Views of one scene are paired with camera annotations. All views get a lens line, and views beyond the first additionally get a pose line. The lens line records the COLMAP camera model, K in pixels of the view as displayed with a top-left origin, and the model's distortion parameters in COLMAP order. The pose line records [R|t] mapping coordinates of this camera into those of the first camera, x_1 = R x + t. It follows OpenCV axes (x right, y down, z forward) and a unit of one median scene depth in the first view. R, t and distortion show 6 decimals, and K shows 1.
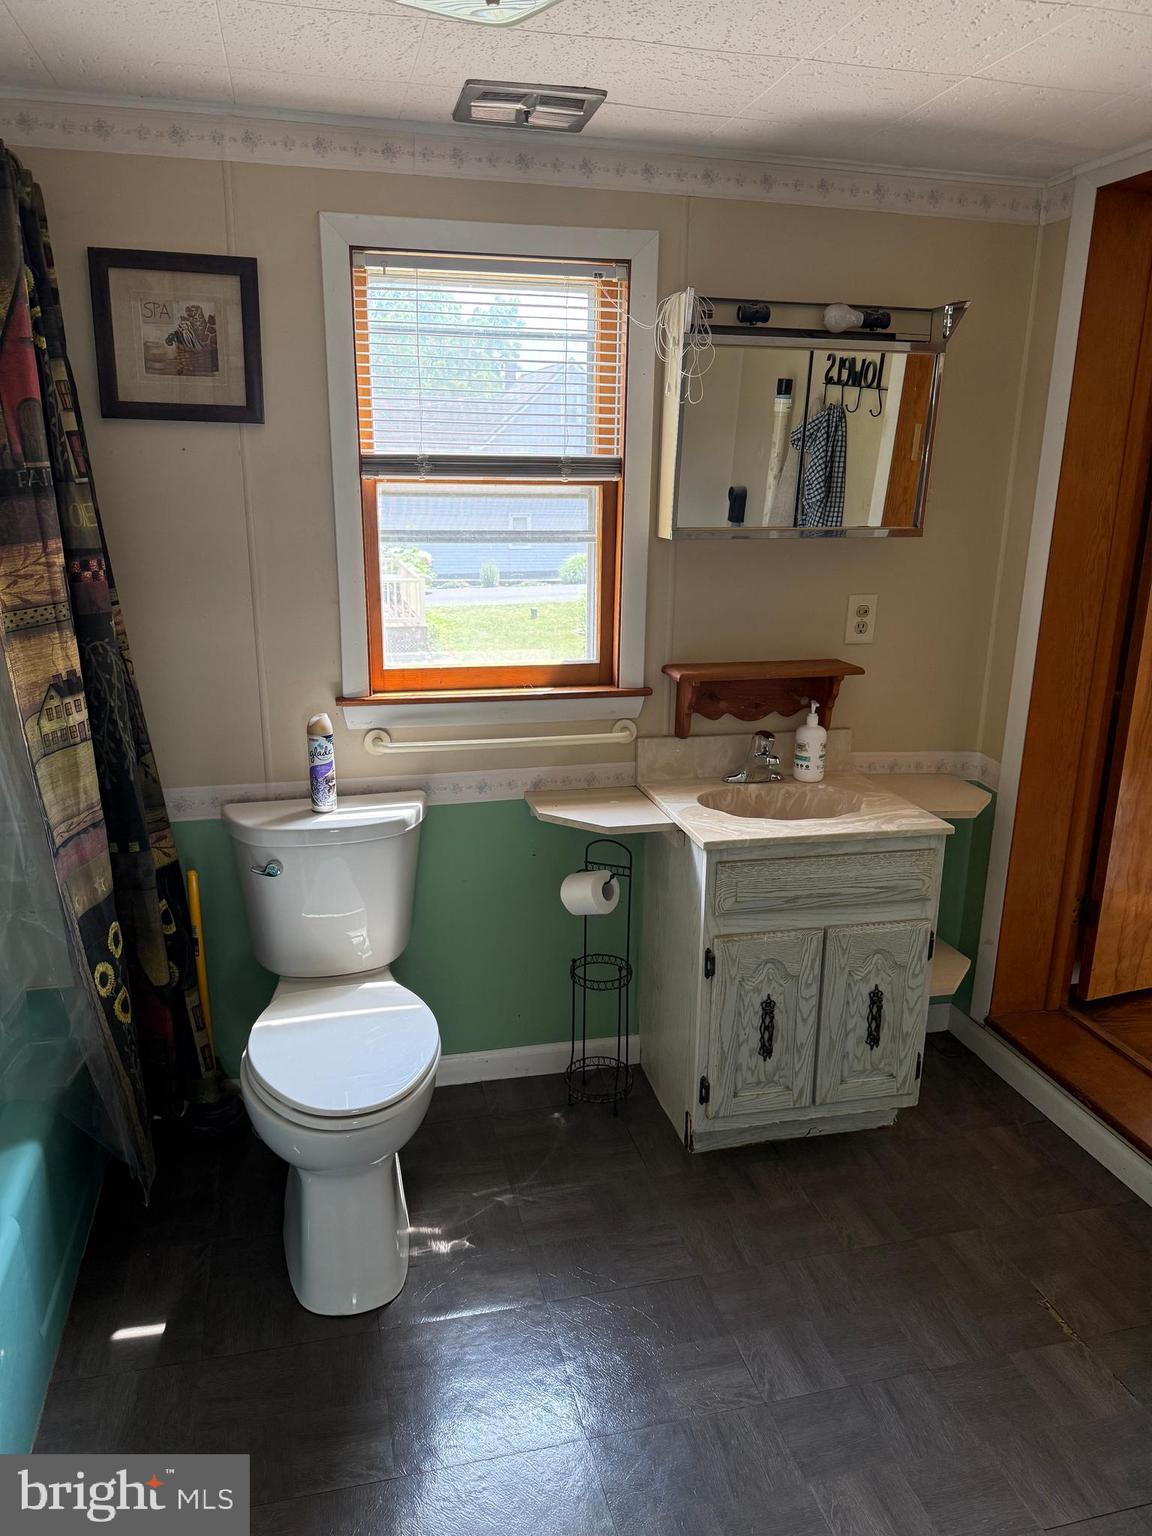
lens RADIAL K [[1043.4, 0, 571.8], [0, 1043.4, 773.4], [0, 0, 1]] dist [0.106192, -0.160679]
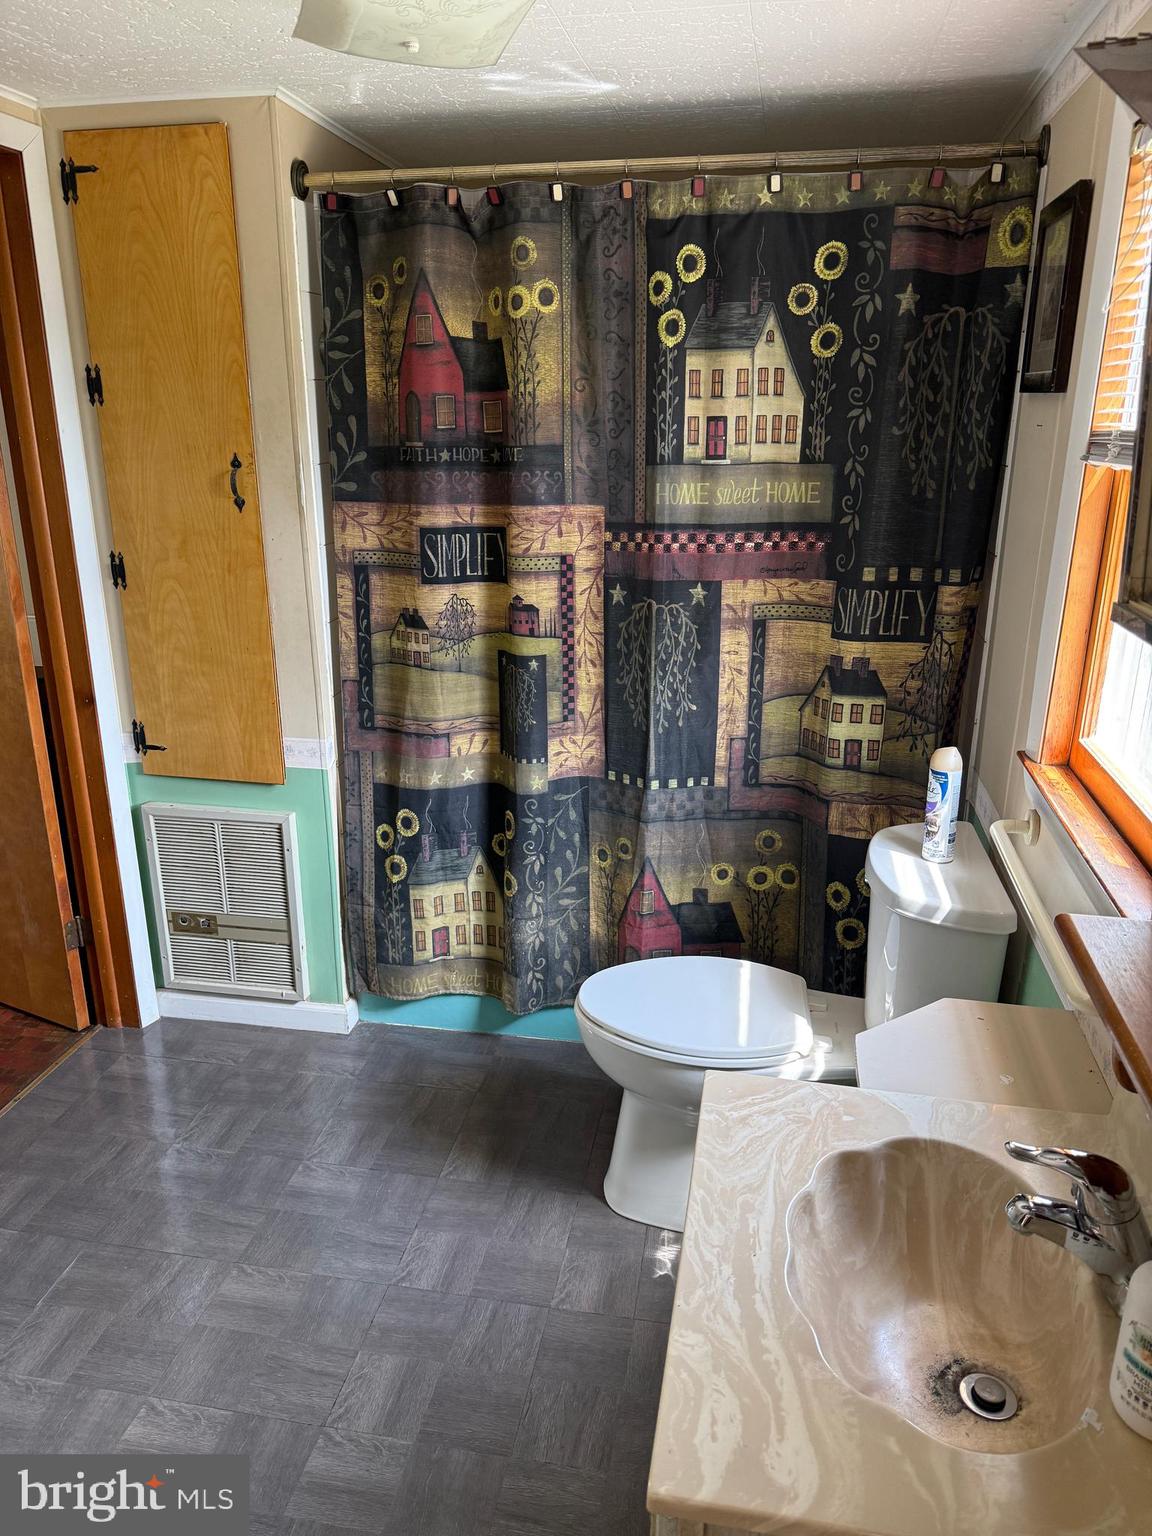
lens RADIAL K [[1087.8, 0, 575.4], [0, 1087.8, 767.8], [0, 0, 1]] dist [0.052883, -0.042055]
pose [[-0.398311, 0.279218, -0.873720, 0.744130], [-0.249913, 0.883470, 0.396264, -0.363996], [0.882549, 0.376190, -0.282115, 1.168446]]
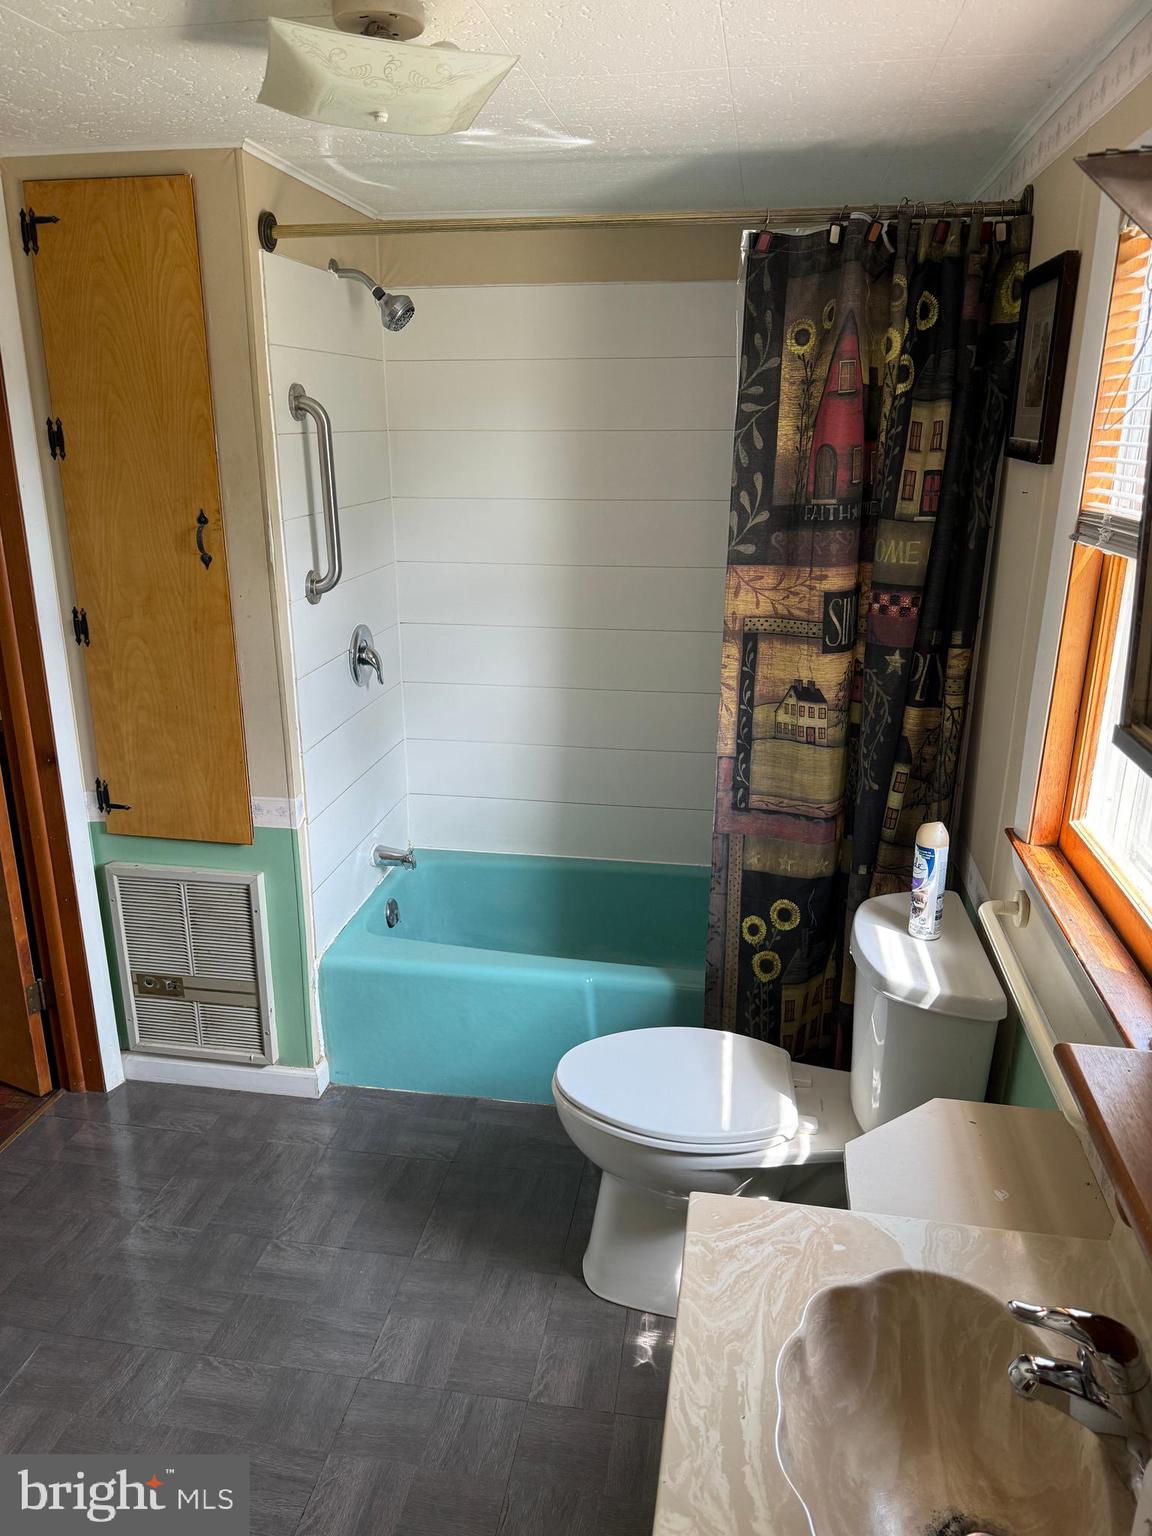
lens RADIAL K [[1092.6, 0, 568.3], [0, 1092.6, 770.4], [0, 0, 1]] dist [0.030131, -0.010806]
pose [[-0.384350, 0.275433, -0.881142, 0.701849], [-0.253083, 0.886455, 0.387488, -0.406826], [0.887820, 0.371933, -0.271002, 1.137088]]
